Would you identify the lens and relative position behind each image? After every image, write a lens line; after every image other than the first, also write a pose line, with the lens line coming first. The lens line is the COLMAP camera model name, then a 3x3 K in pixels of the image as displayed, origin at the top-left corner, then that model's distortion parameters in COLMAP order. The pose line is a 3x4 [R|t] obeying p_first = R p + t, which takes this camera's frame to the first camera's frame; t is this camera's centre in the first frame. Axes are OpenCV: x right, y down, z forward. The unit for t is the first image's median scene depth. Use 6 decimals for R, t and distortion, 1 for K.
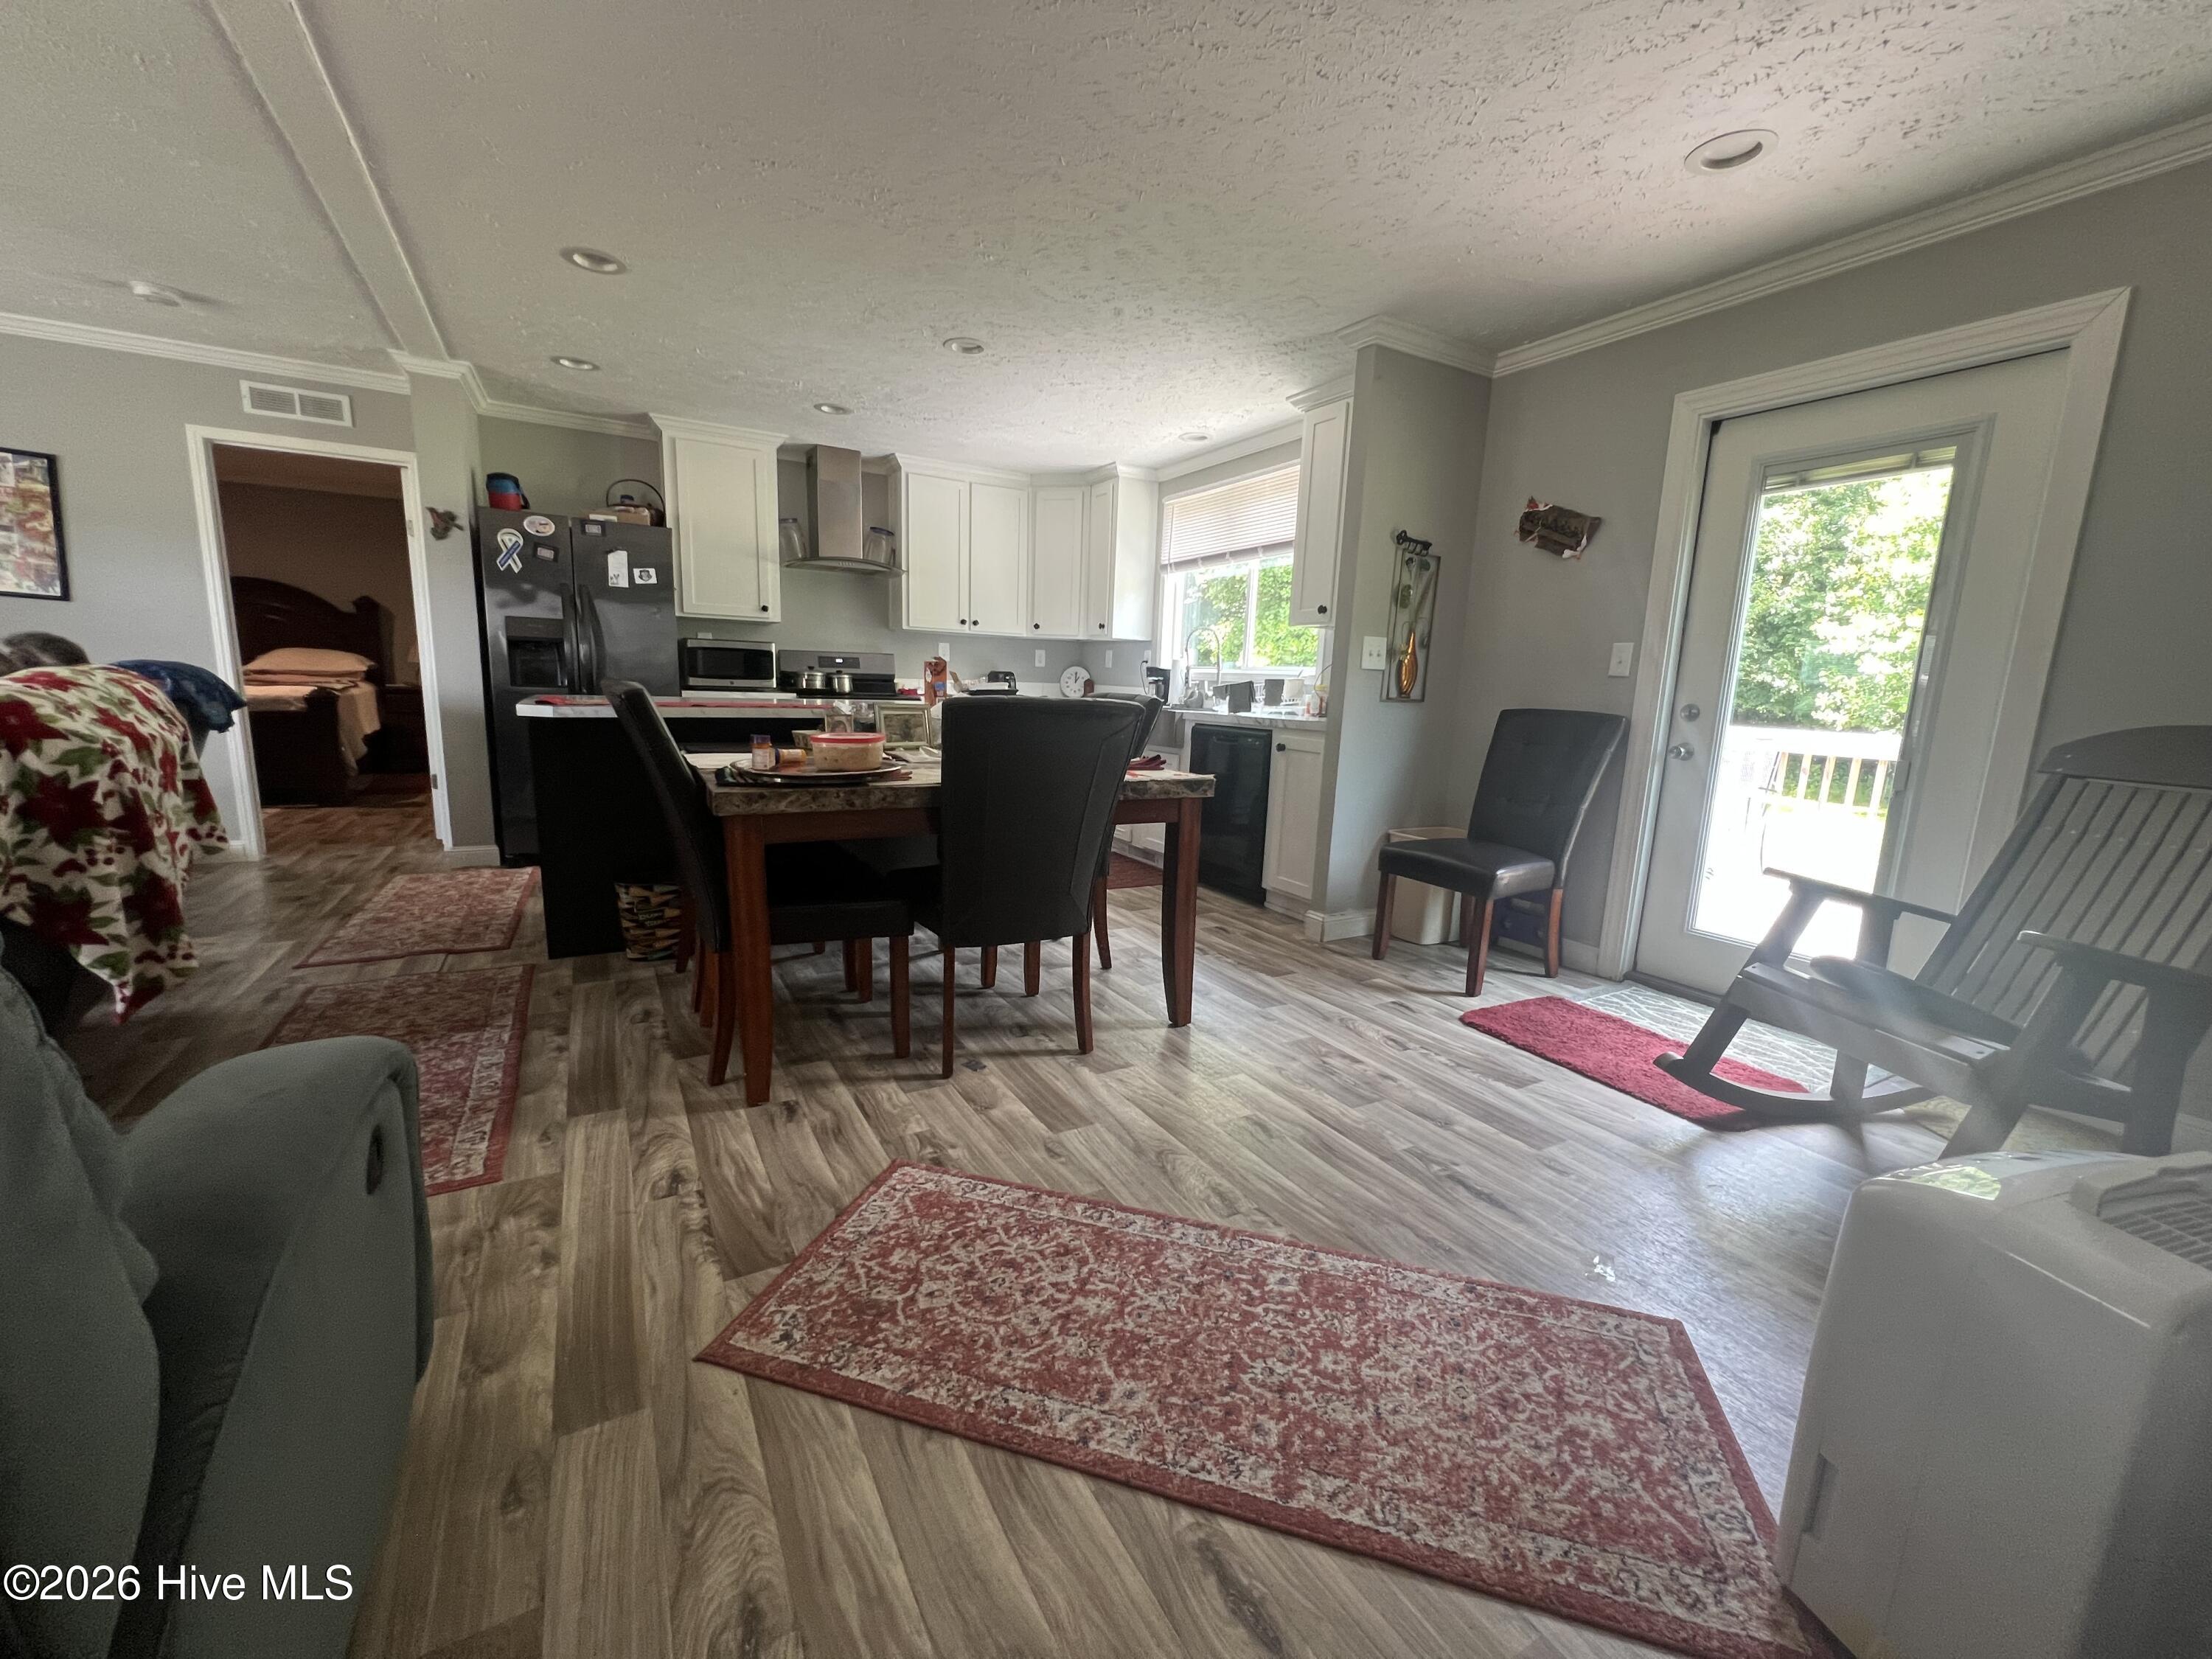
lens RADIAL K [[875.6, 0, 1106.0], [0, 875.6, 829.5], [0, 0, 1]] dist [-0.000360, -0.000077]
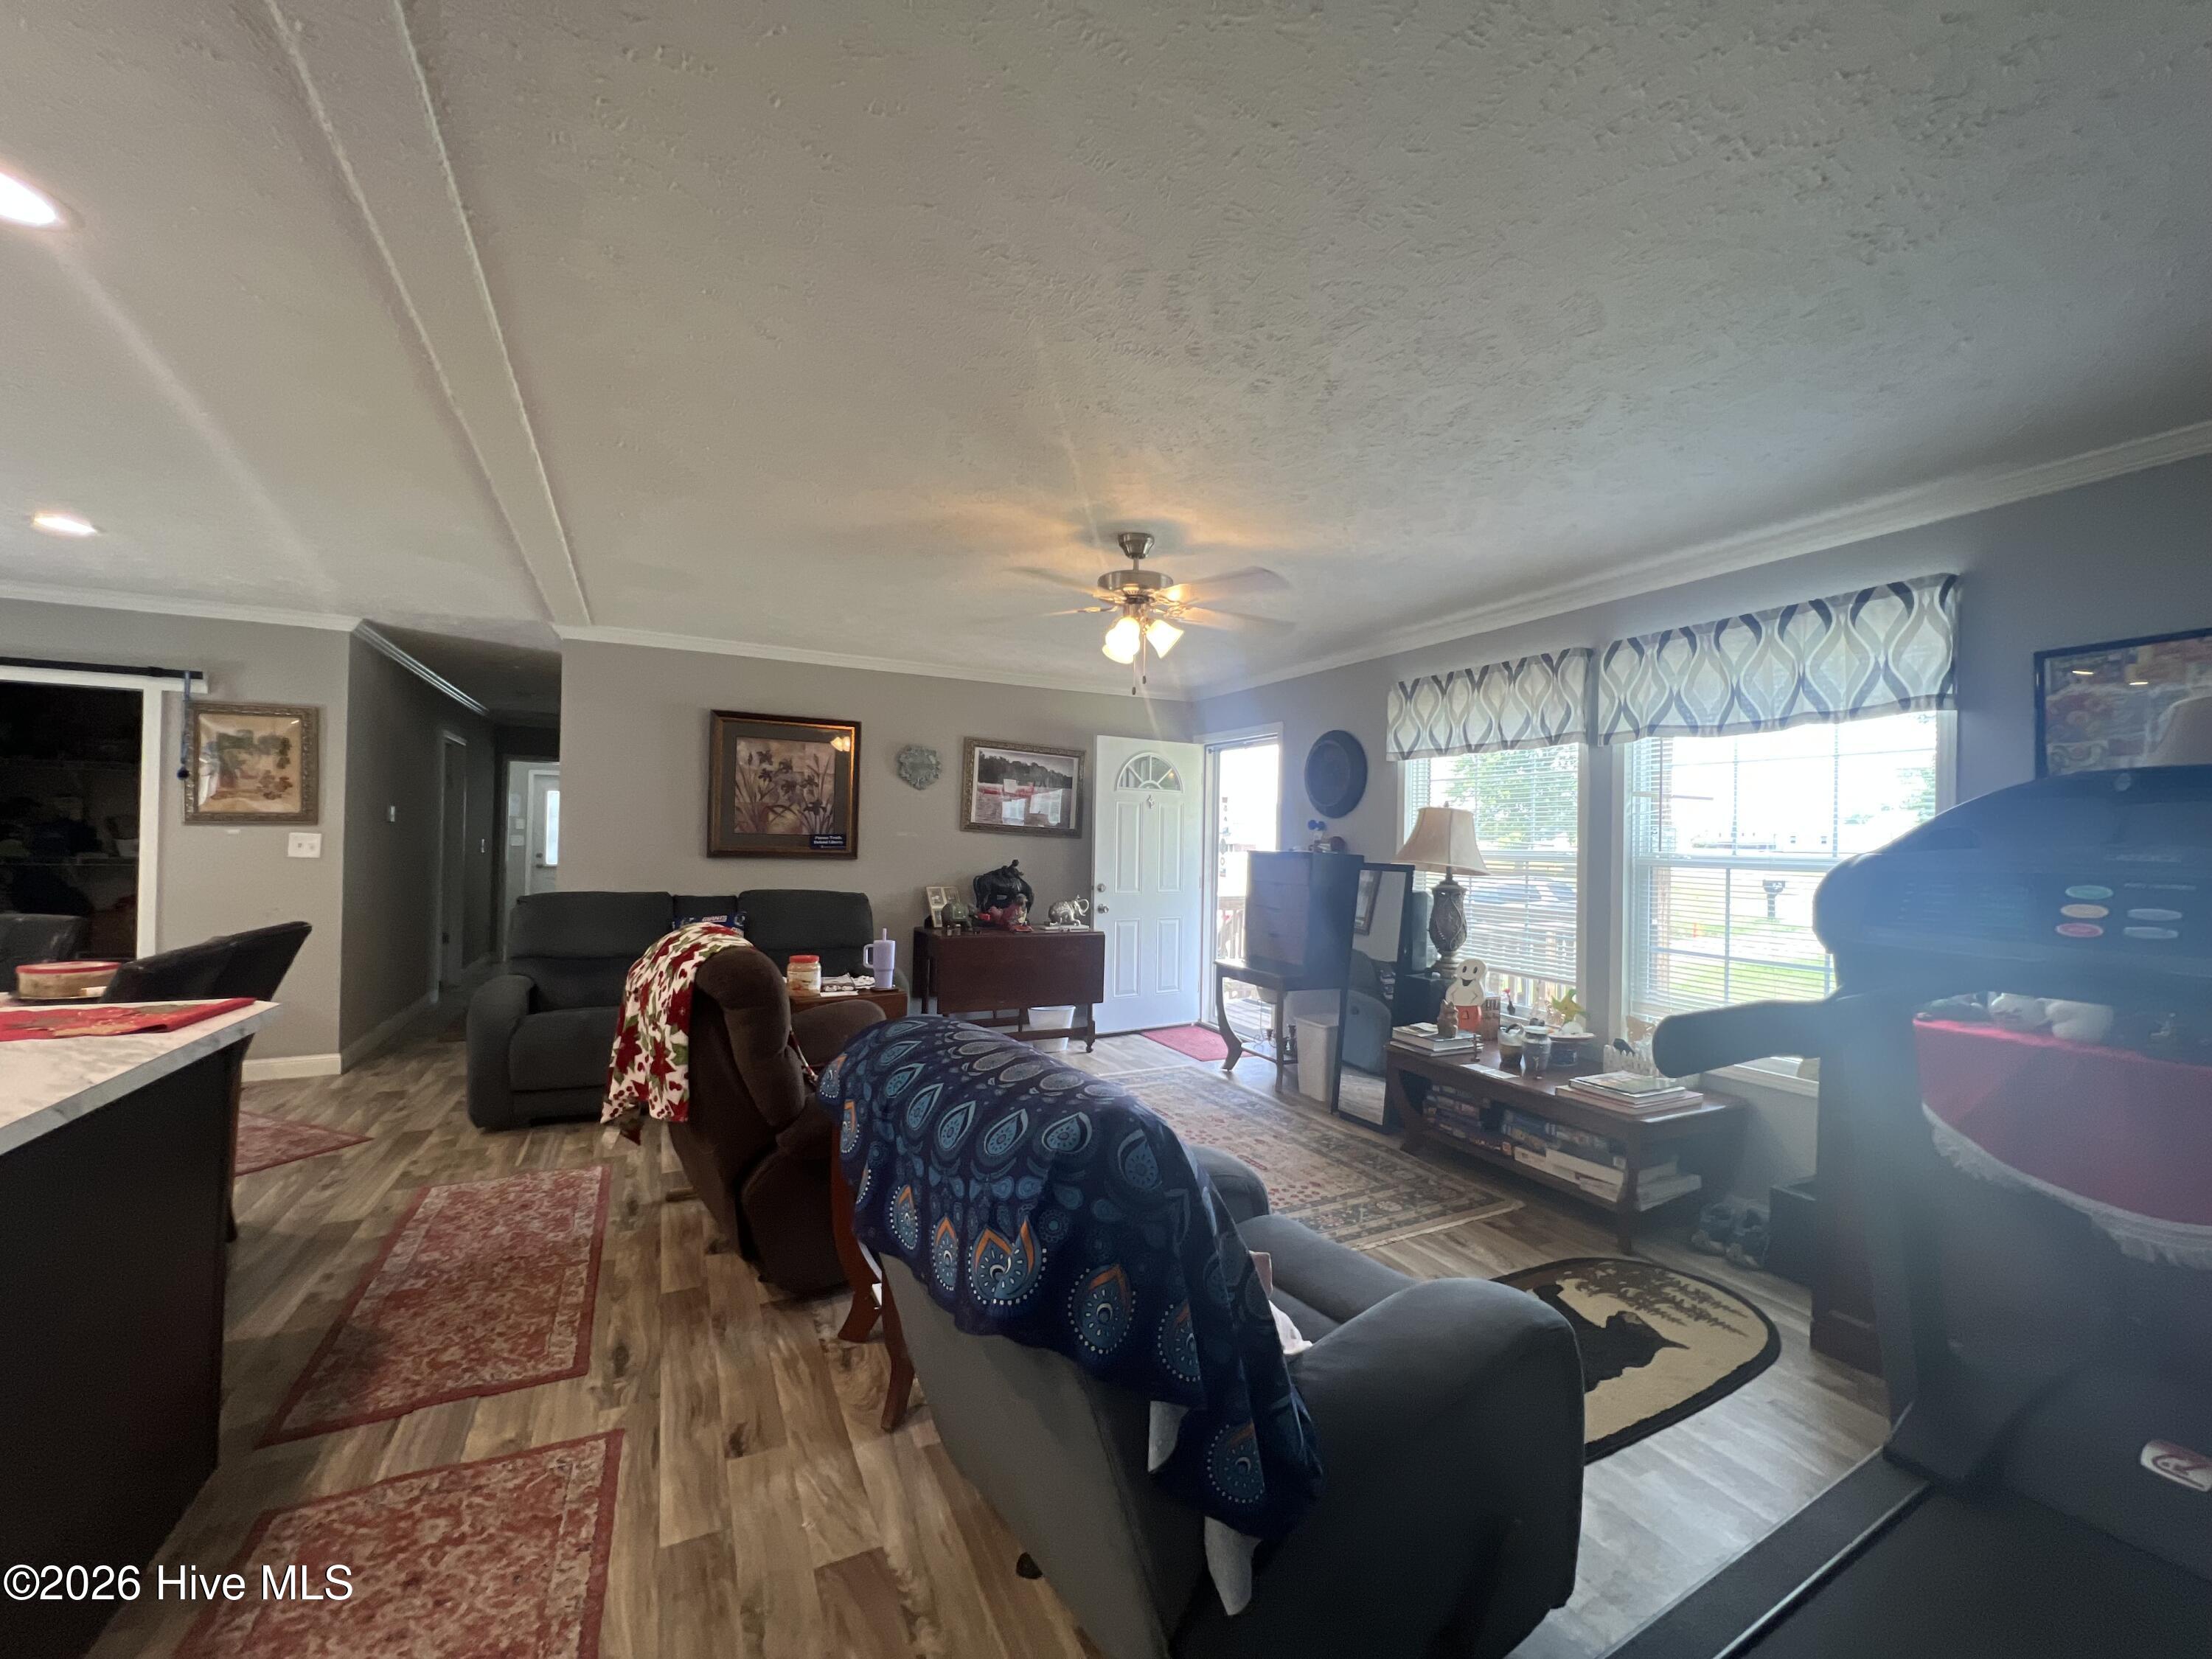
lens RADIAL K [[875.6, 0, 1106.0], [0, 875.6, 829.5], [0, 0, 1]] dist [-0.000360, -0.000077]
pose [[-0.997434, -0.041747, 0.058162, -1.902985], [-0.031450, 0.985305, 0.167883, -0.579679], [-0.064316, 0.165623, -0.984090, 2.252131]]
